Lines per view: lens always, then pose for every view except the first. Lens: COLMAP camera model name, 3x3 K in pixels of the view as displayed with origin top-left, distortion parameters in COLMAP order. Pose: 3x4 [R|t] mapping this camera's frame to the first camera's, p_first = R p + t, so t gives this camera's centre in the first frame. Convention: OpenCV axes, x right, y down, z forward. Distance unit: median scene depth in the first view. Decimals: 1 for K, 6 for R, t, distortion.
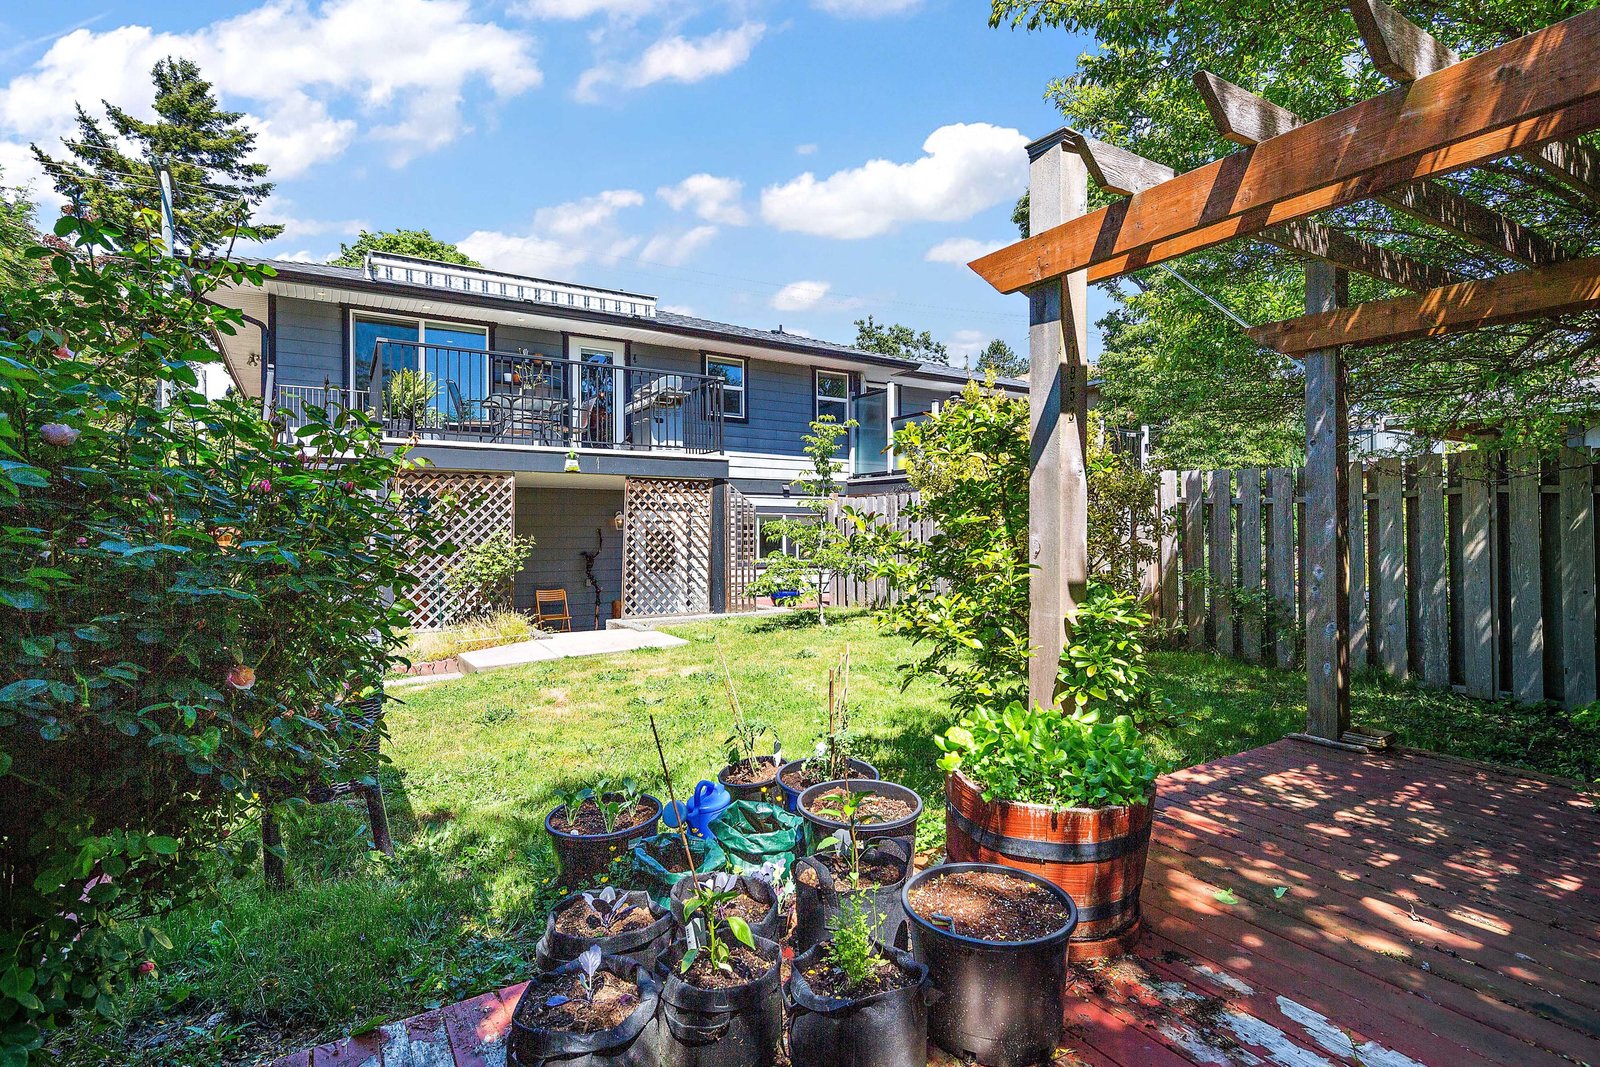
lens RADIAL K [[773.1, 0, 784.9], [0, 773.1, 529.5], [0, 0, 1]] dist [0.007350, 0.001130]
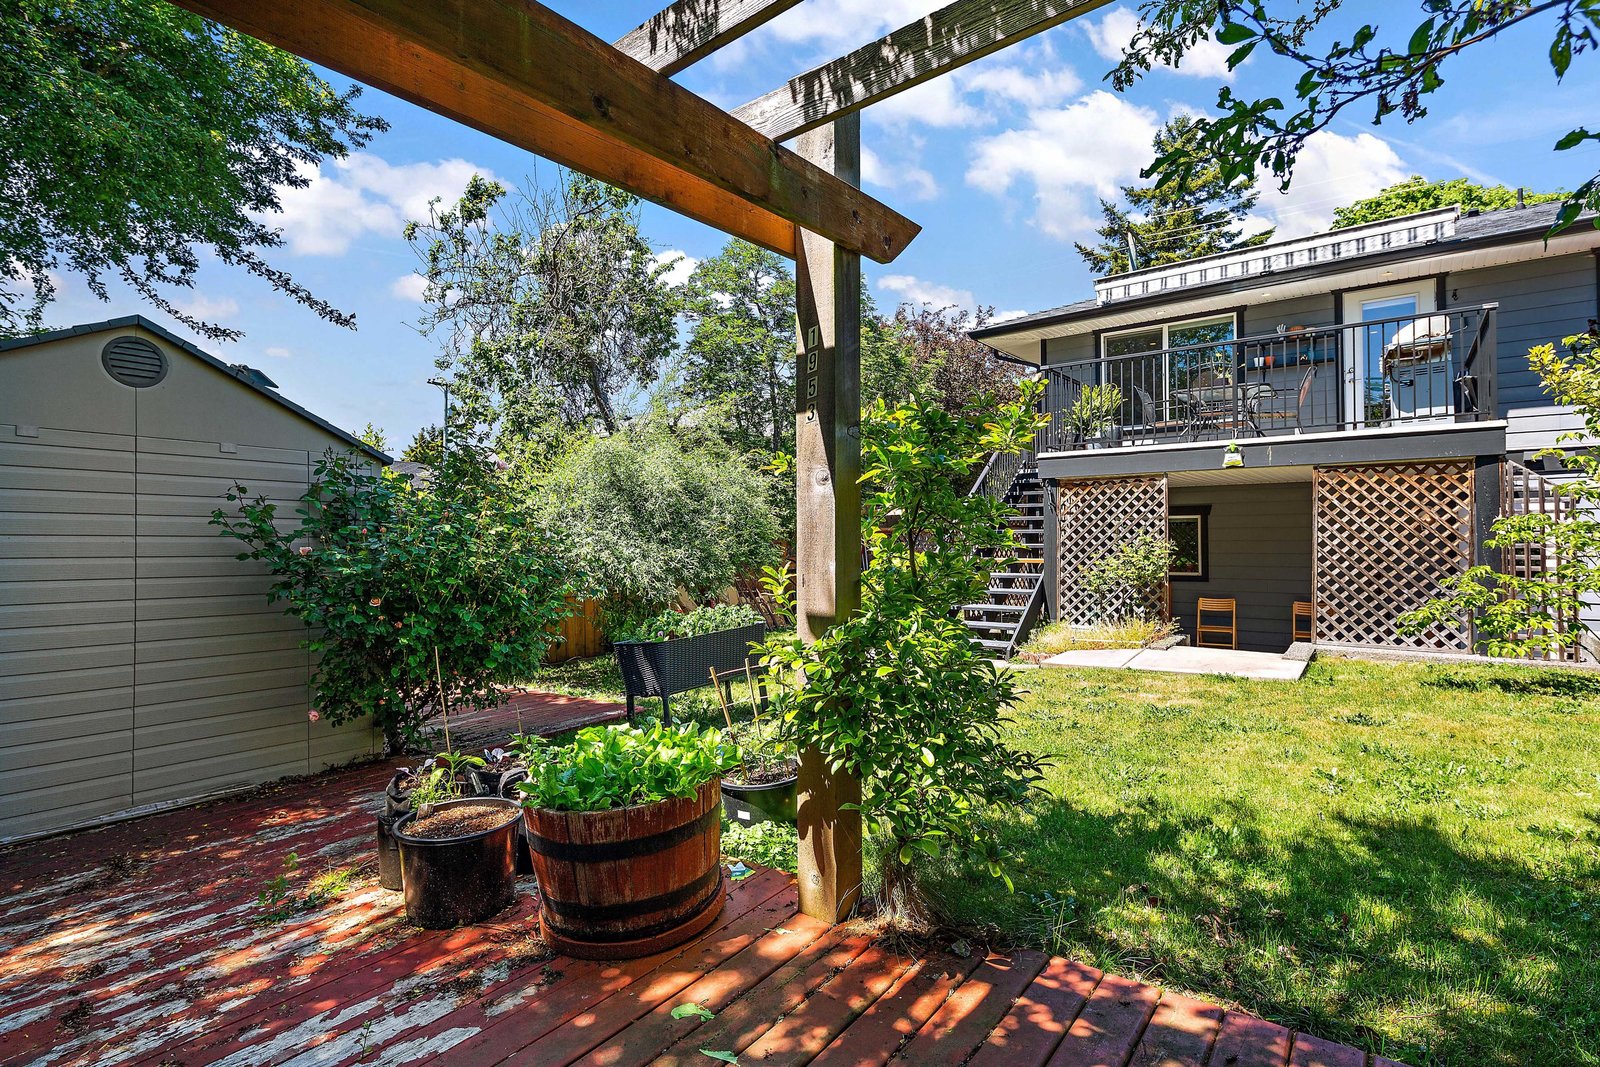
lens RADIAL K [[773.1, 0, 798.2], [0, 773.1, 531.3], [0, 0, 1]] dist [0.007350, 0.001130]
pose [[0.371187, -0.003148, -0.928553, 0.322241], [0.009188, 0.999958, 0.000283, -0.005967], [0.928513, -0.008637, 0.371200, 0.191410]]
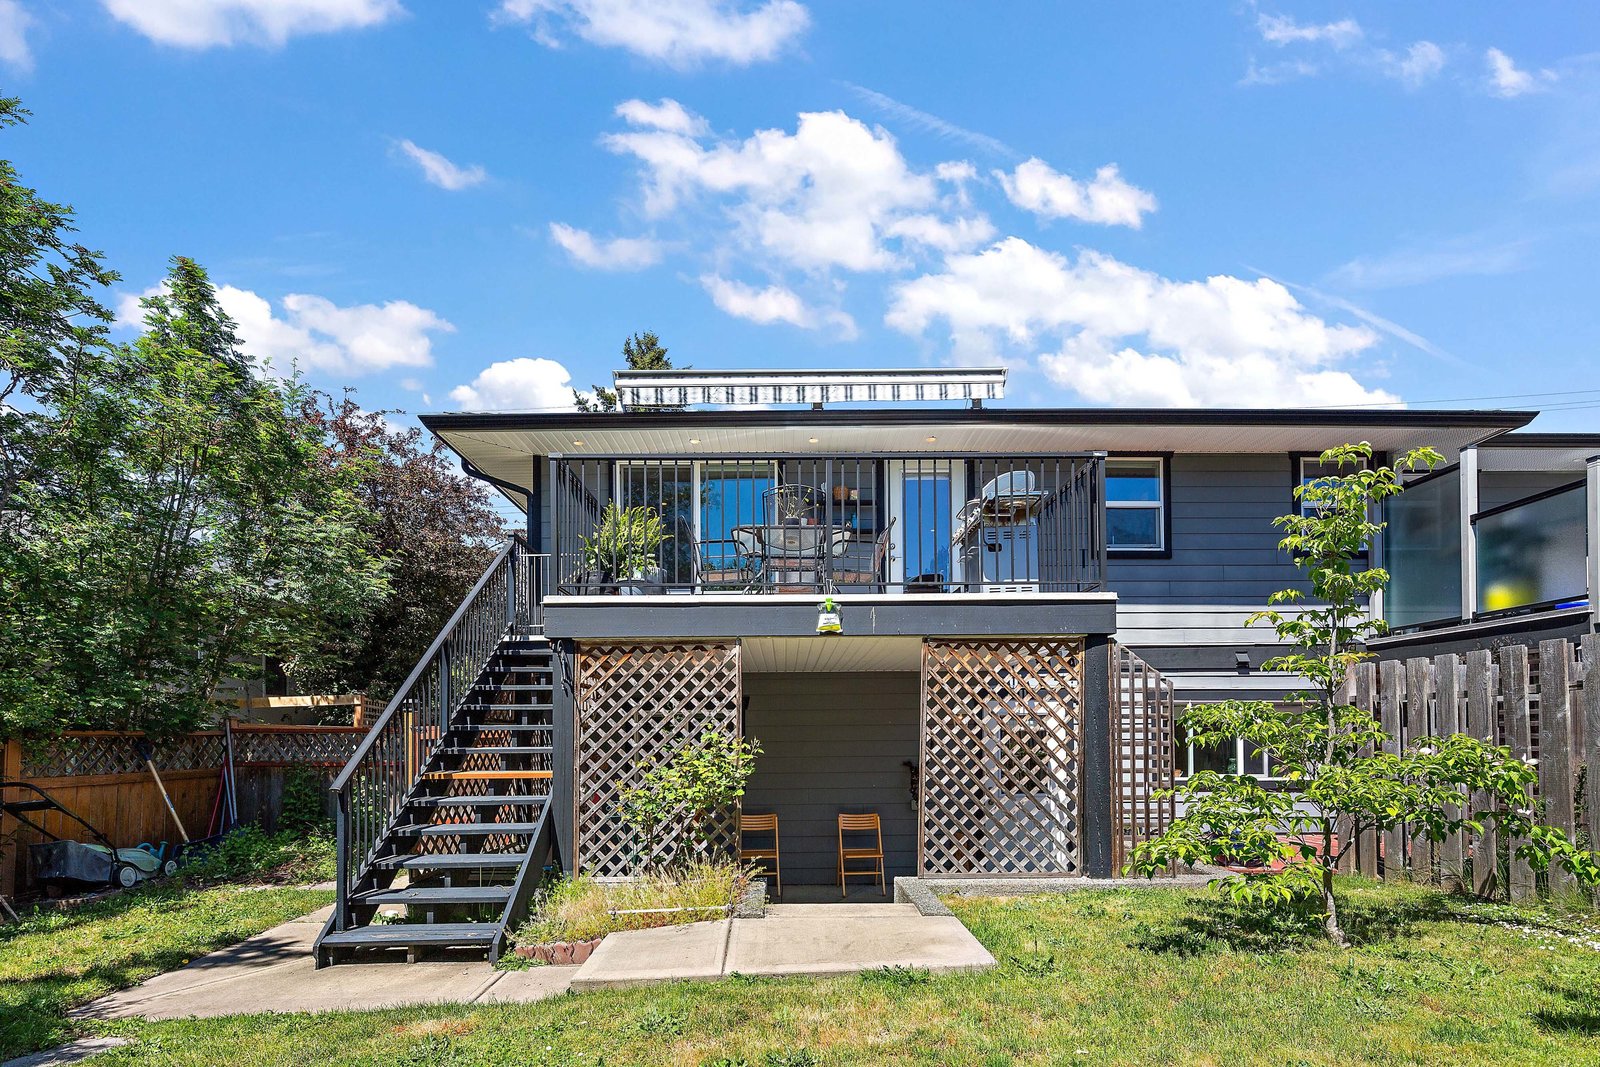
lens RADIAL K [[773.1, 0, 788.7], [0, 773.1, 733.7], [0, 0, 1]] dist [0.007350, 0.001130]
pose [[0.860915, -0.006458, -0.508707, 0.006432], [0.006813, 0.999976, -0.001164, 0.004316], [0.508703, -0.002463, 0.860939, 0.411190]]
